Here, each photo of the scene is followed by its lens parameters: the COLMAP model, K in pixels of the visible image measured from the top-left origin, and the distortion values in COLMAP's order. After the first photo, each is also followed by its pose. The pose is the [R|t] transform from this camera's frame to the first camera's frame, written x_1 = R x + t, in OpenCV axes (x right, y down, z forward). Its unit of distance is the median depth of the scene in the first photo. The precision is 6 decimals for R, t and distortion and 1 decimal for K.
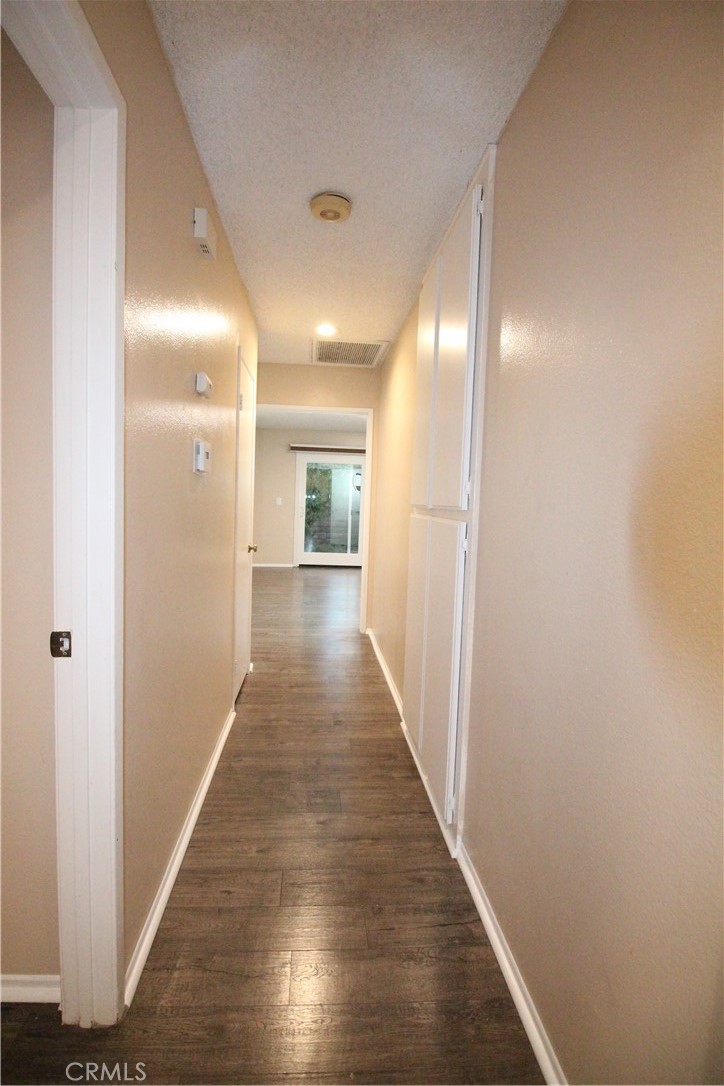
lens RADIAL K [[528.1, 0, 360.5], [0, 528.1, 541.5], [0, 0, 1]] dist [0.001207, 0.000219]
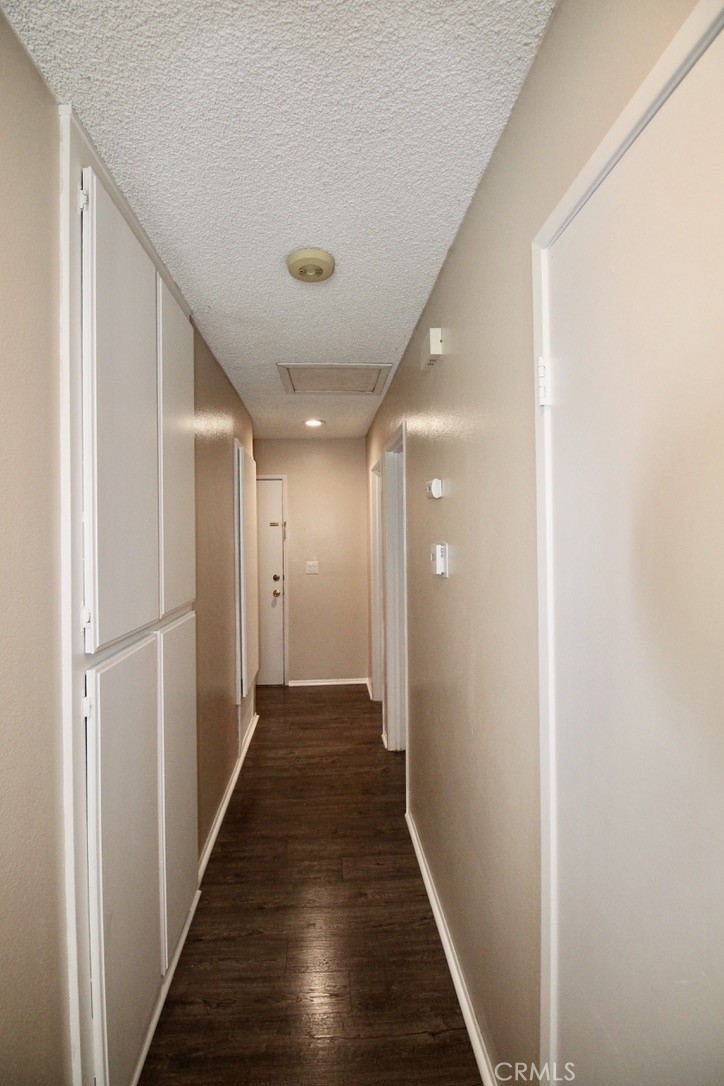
lens RADIAL K [[528.1, 0, 361.5], [0, 528.1, 540.5], [0, 0, 1]] dist [0.001207, 0.000219]
pose [[-0.999494, -0.029785, 0.011197, -0.166196], [-0.028598, 0.995129, 0.094338, -0.289777], [-0.013953, 0.093970, -0.995477, 2.002012]]
